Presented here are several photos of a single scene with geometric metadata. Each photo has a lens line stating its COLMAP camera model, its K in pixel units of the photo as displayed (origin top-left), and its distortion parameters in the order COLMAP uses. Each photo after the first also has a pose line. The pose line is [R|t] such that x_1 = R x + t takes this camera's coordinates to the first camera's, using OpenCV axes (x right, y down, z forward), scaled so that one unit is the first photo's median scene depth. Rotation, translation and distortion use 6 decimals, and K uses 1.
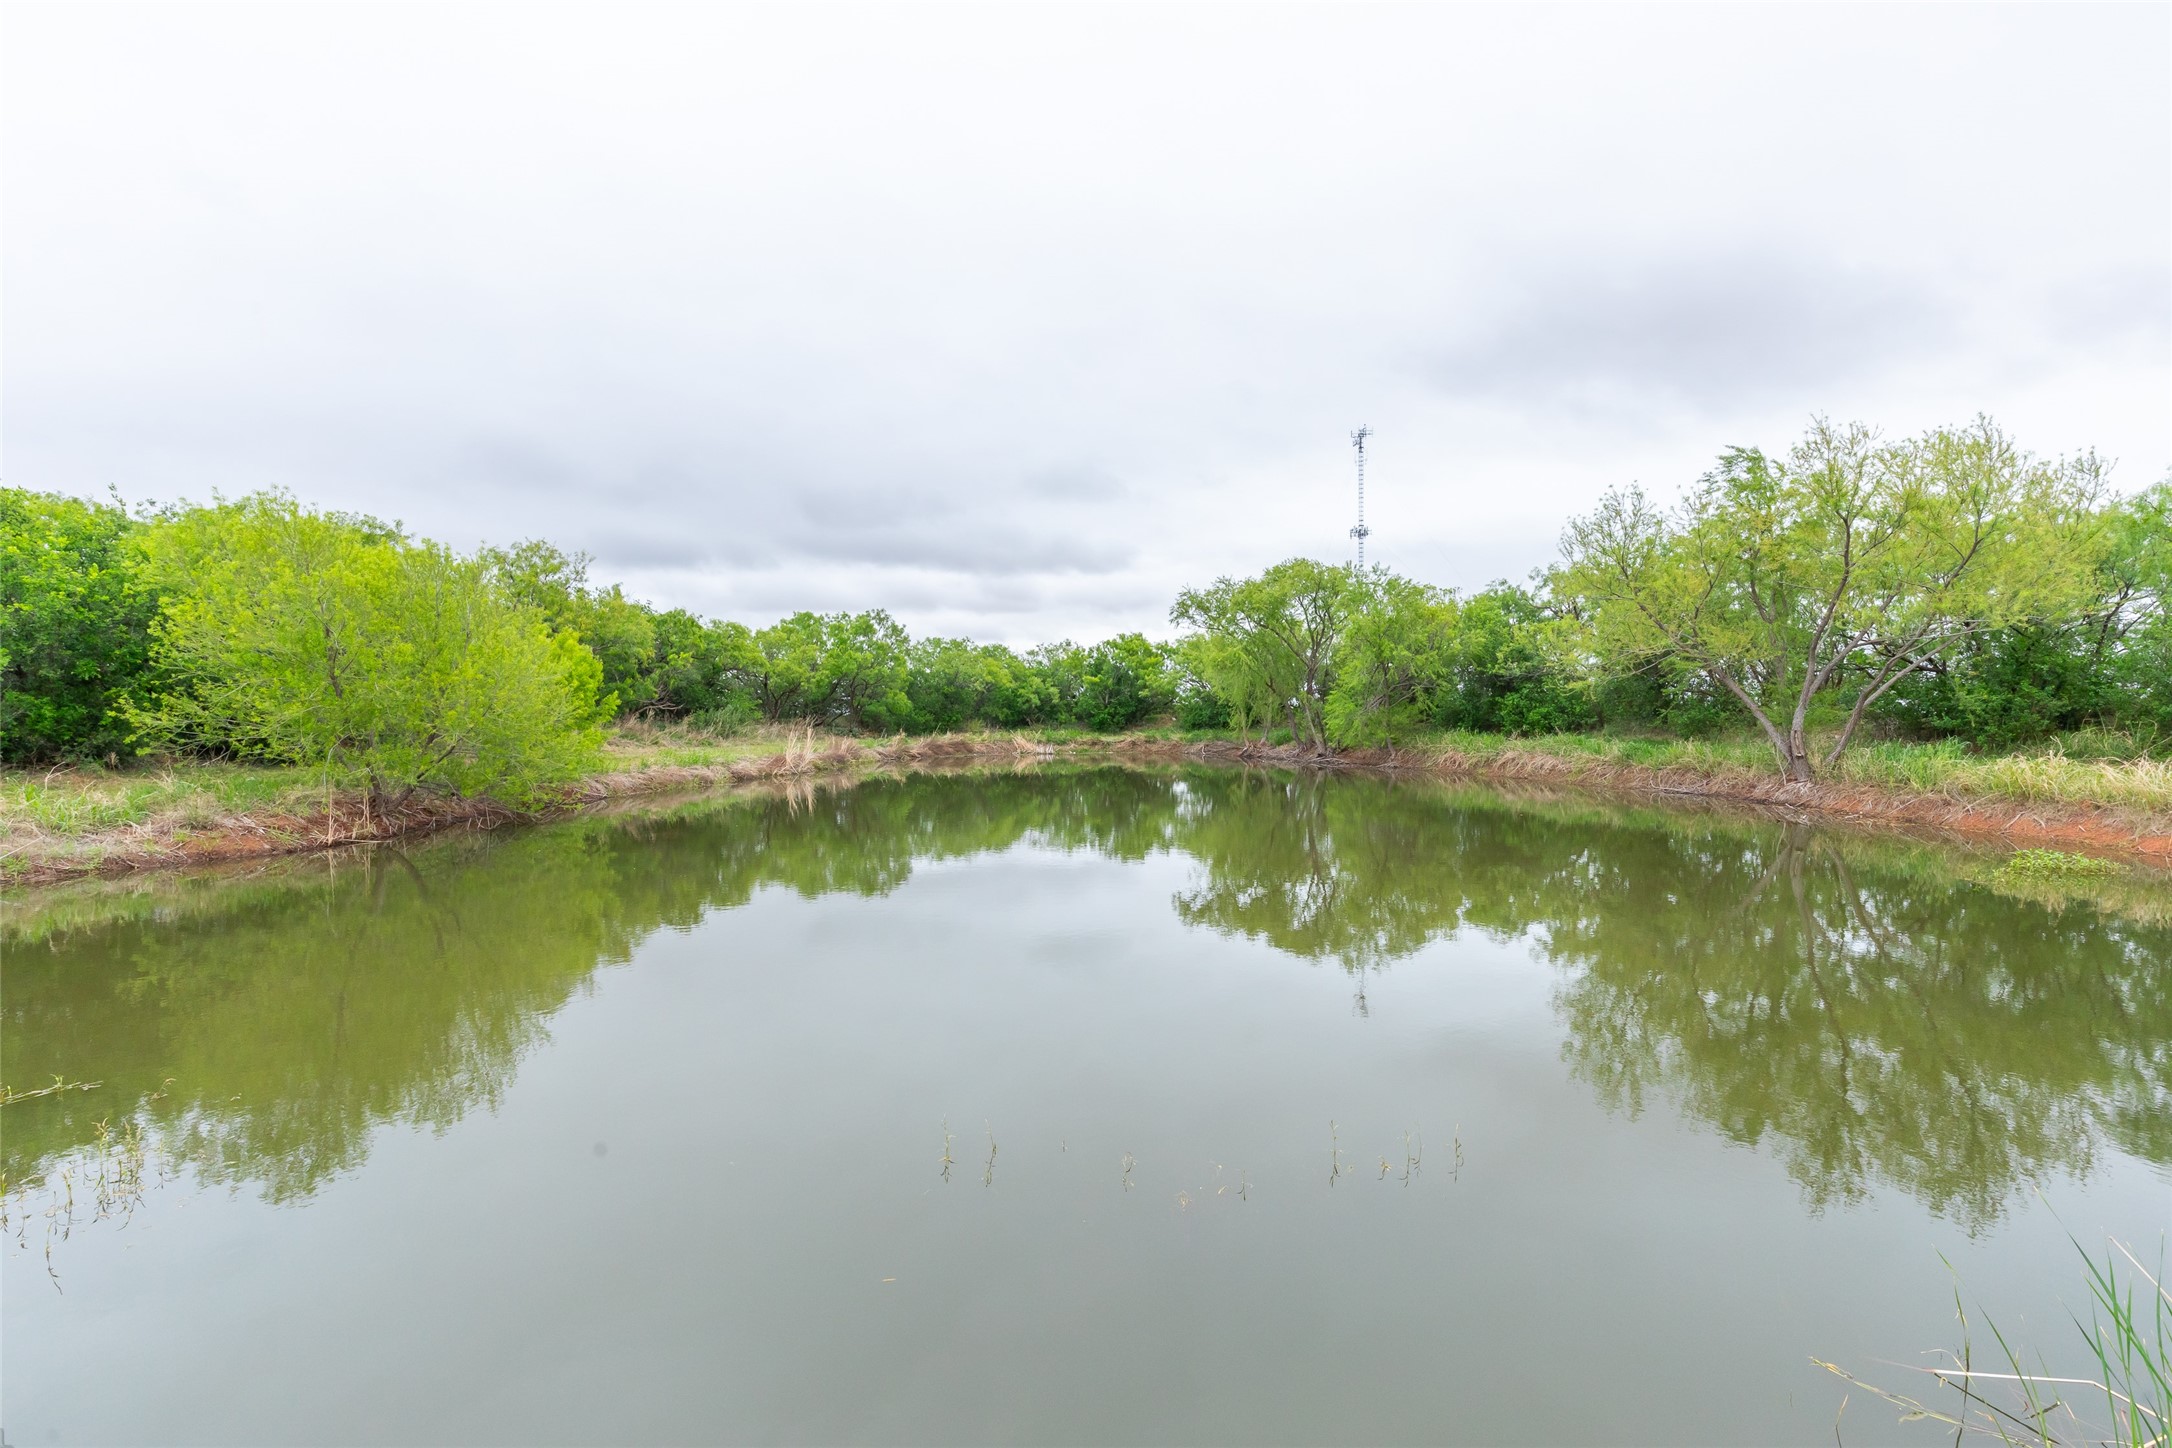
lens RADIAL K [[997.4, 0, 1086.9], [0, 997.4, 717.5], [0, 0, 1]] dist [0.011660, -0.000433]
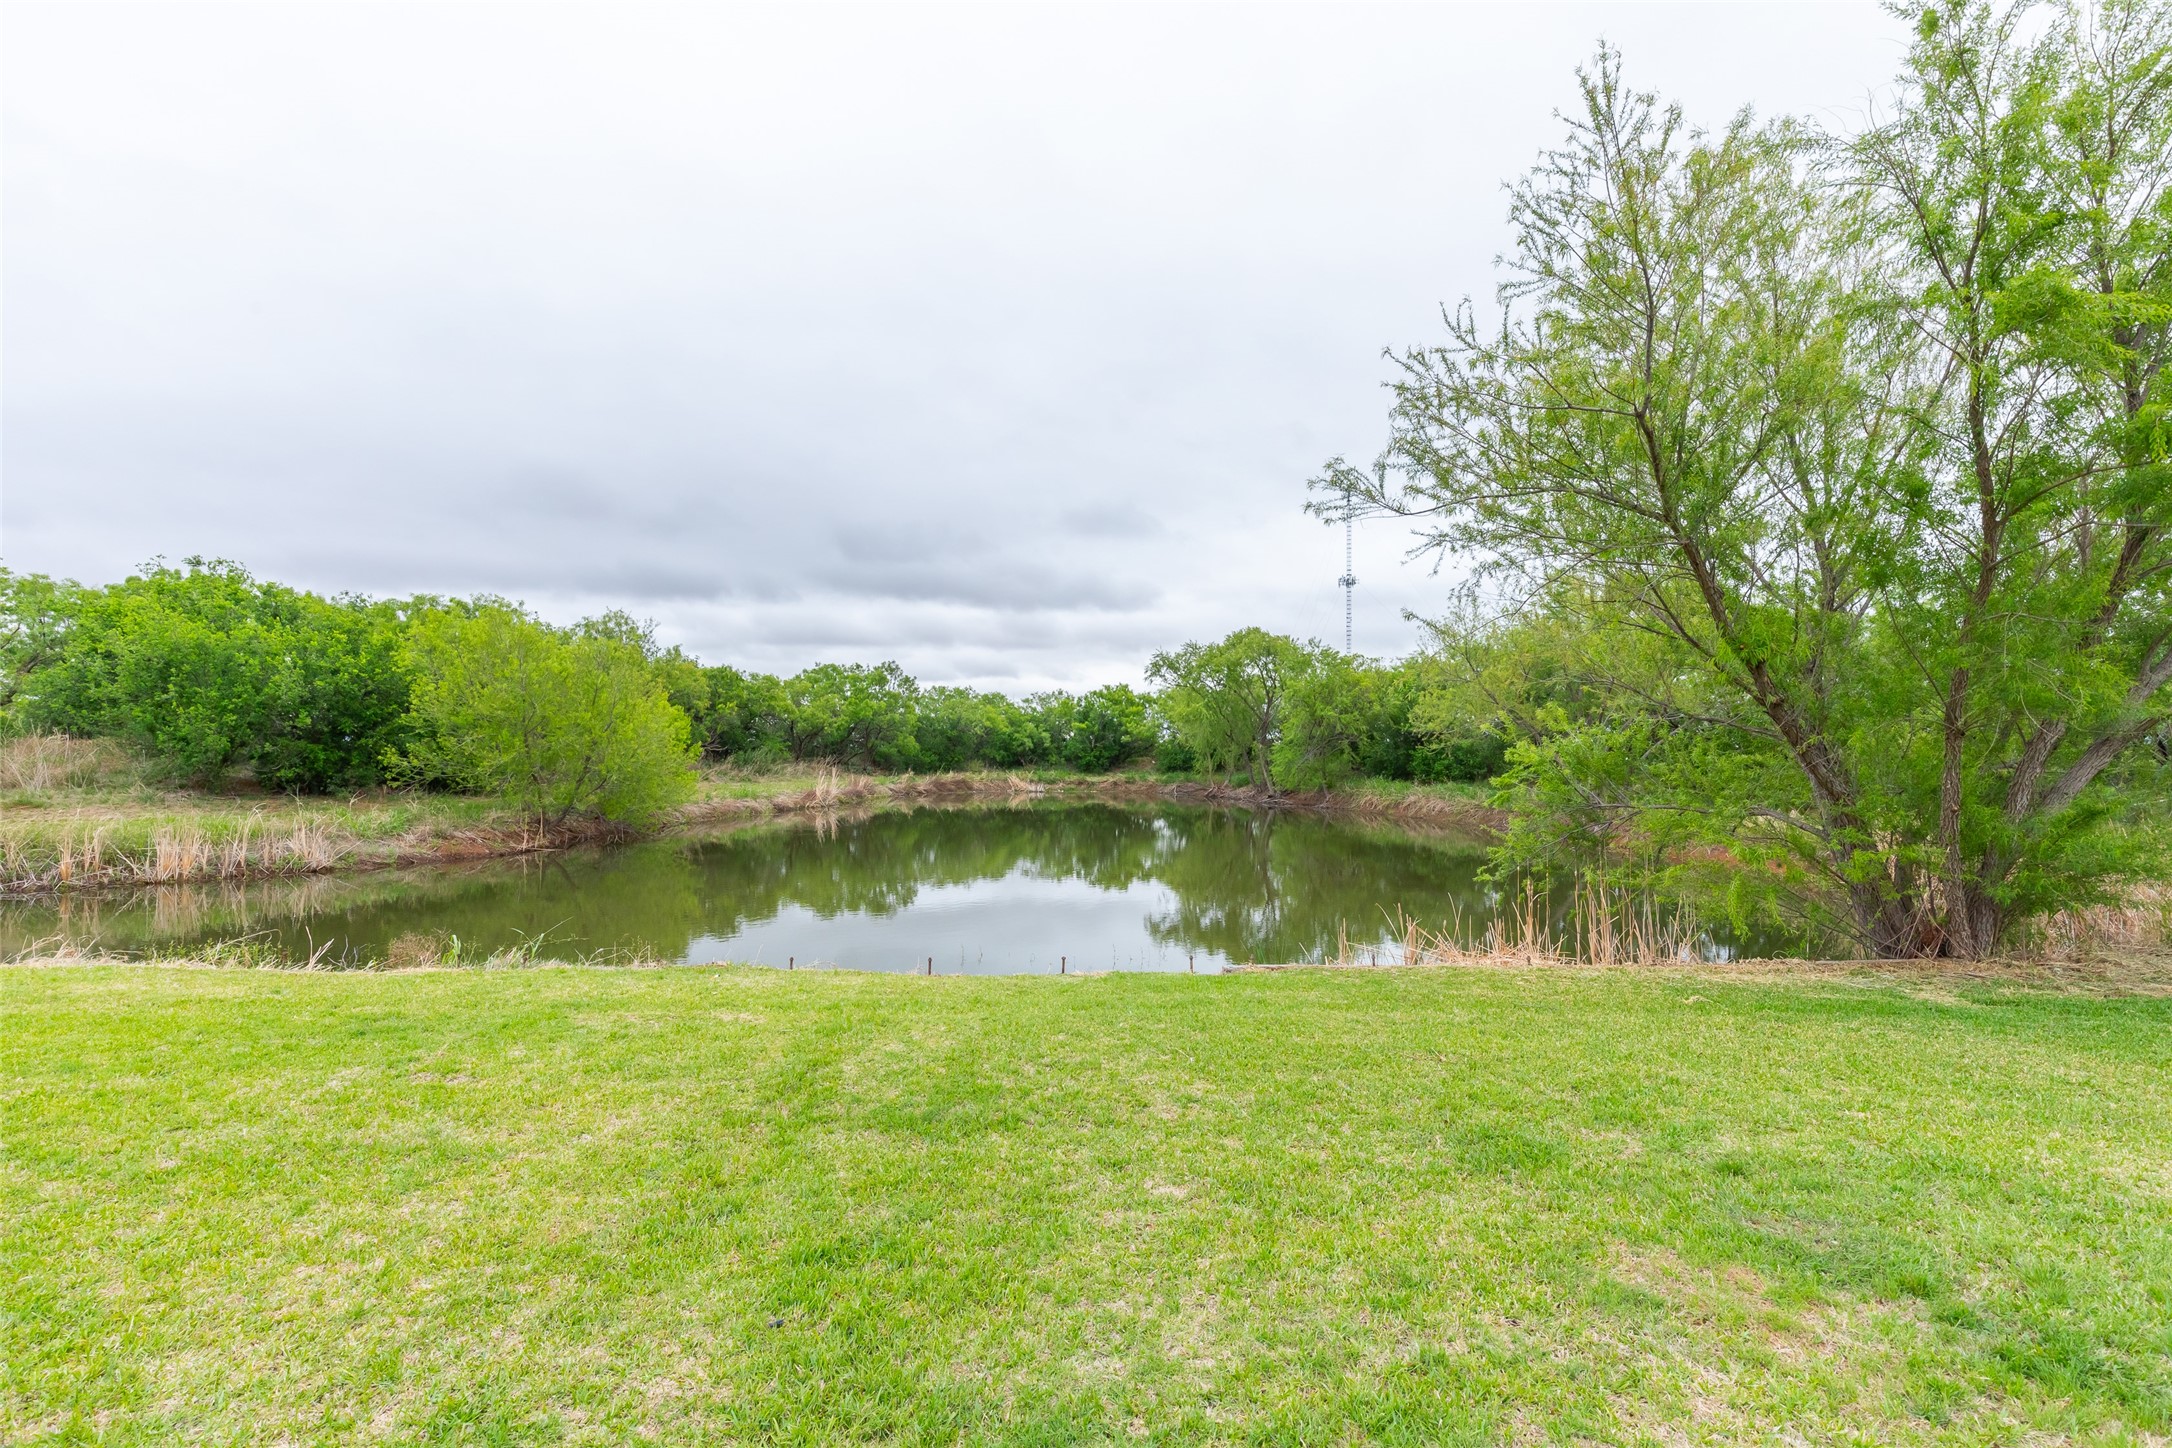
lens RADIAL K [[997.4, 0, 1087.1], [0, 997.4, 714.7], [0, 0, 1]] dist [0.011660, -0.000433]
pose [[0.999907, 0.013638, 0.000347, 0.015515], [-0.013613, 0.999113, -0.039843, -0.007261], [-0.000890, 0.039834, 0.999206, -0.145370]]
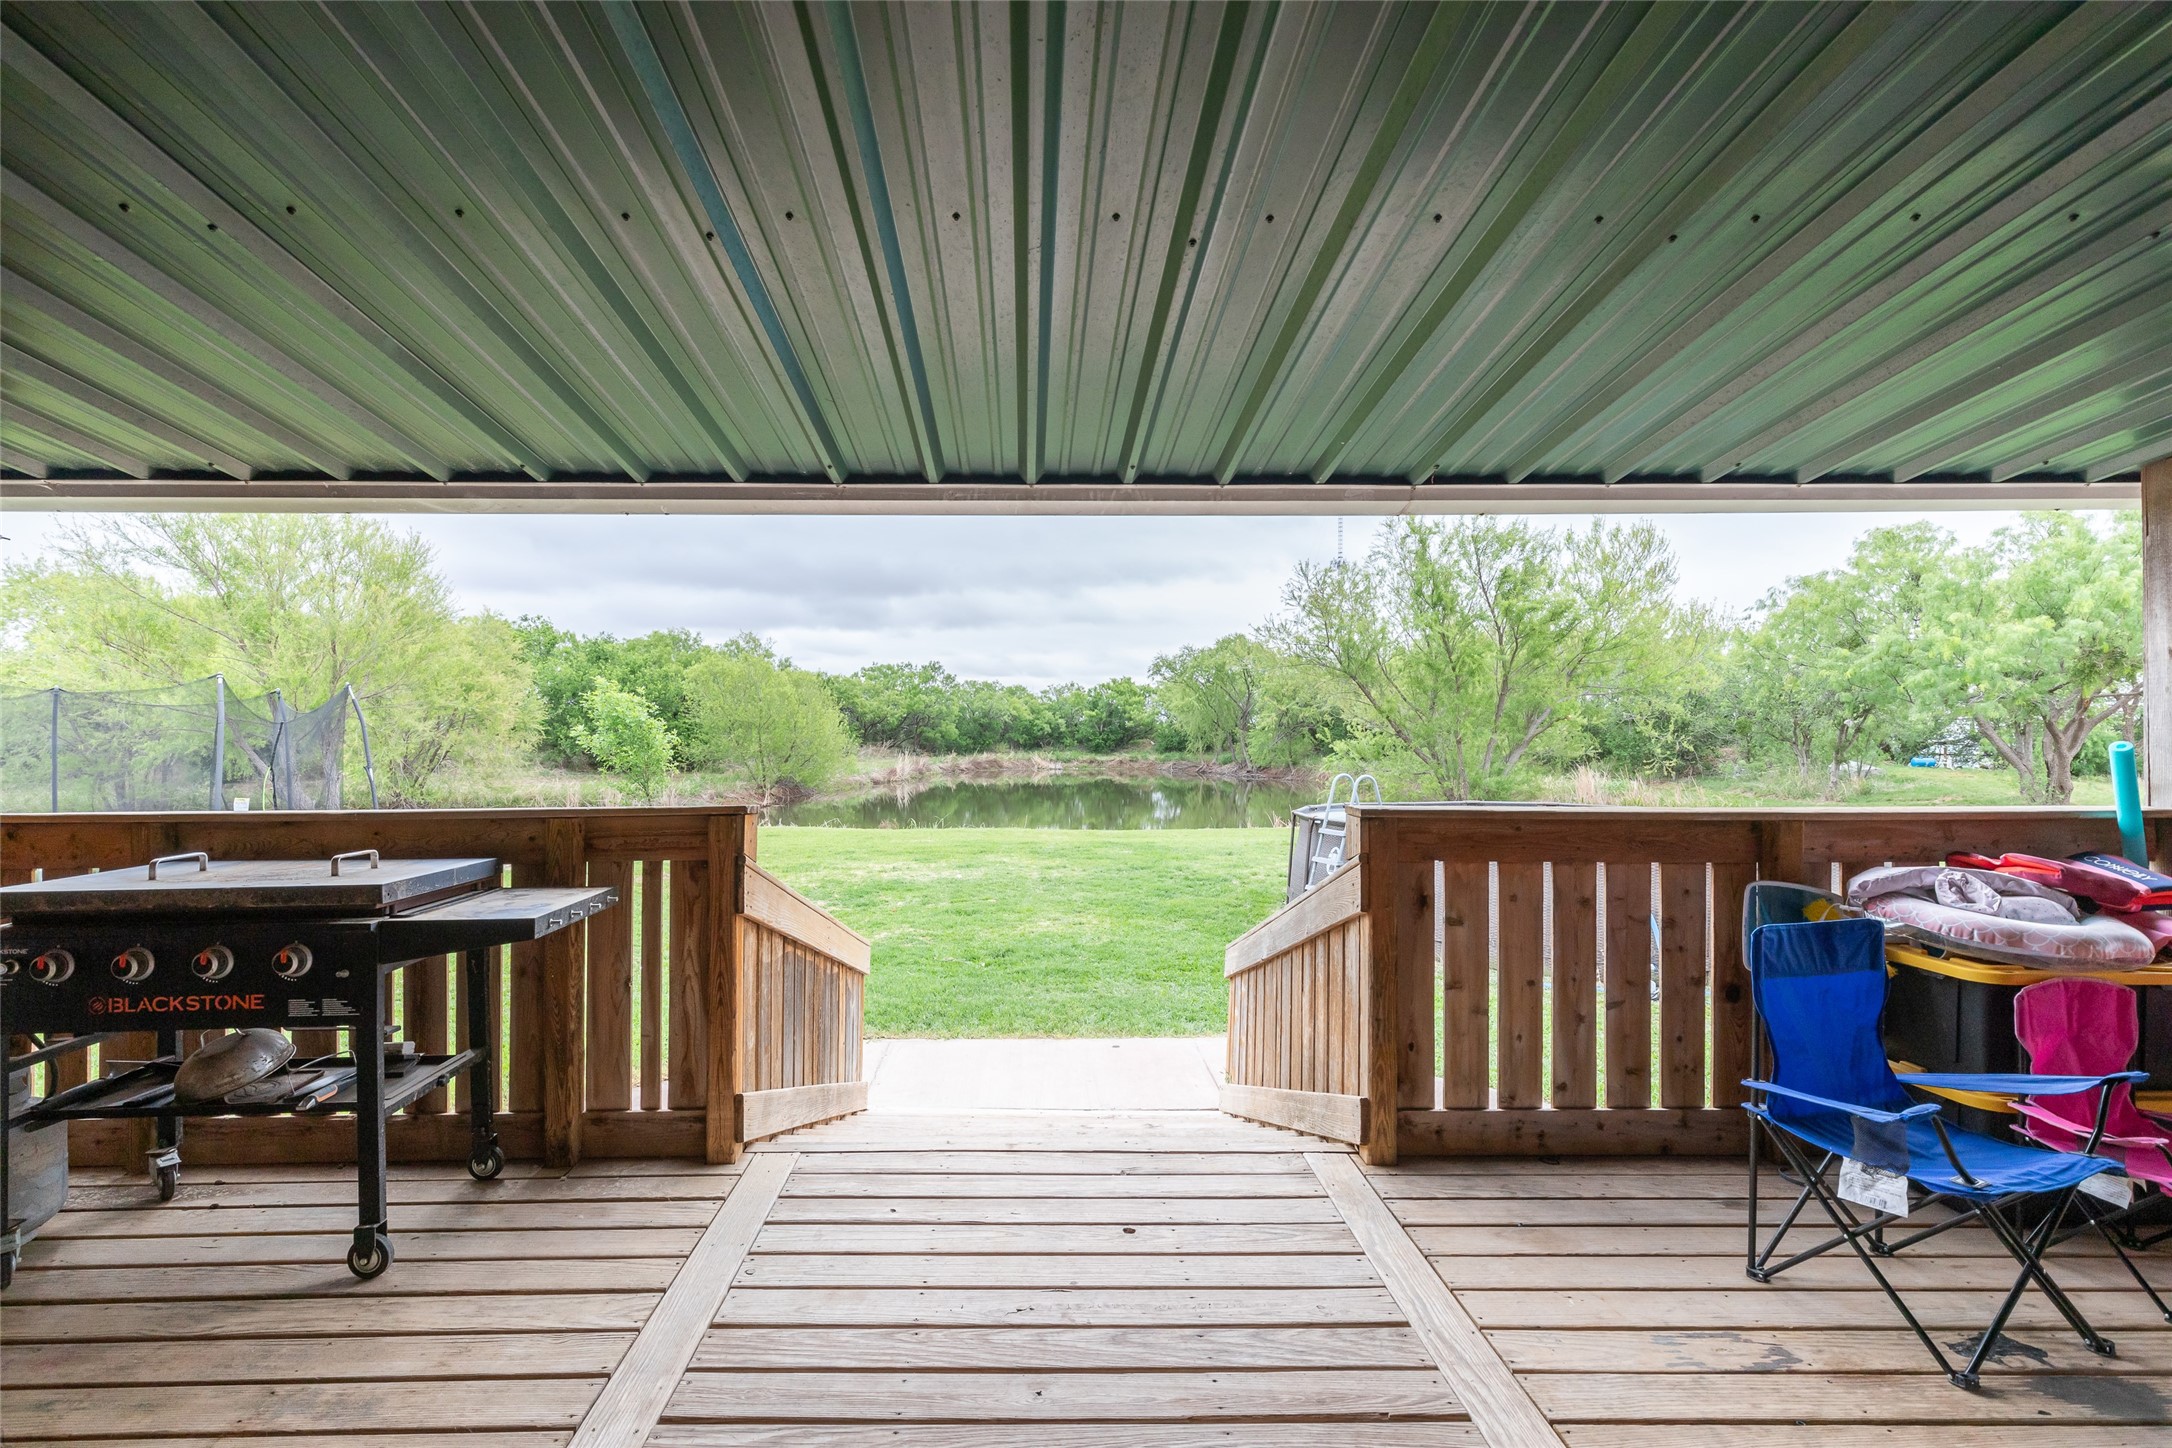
lens RADIAL K [[997.4, 0, 1064.5], [0, 997.4, 742.9], [0, 0, 1]] dist [0.011660, -0.000433]
pose [[0.999897, 0.009043, -0.011176, -0.017358], [-0.008934, 0.999912, 0.009760, -0.014151], [0.011263, -0.009659, 0.999890, -0.399300]]
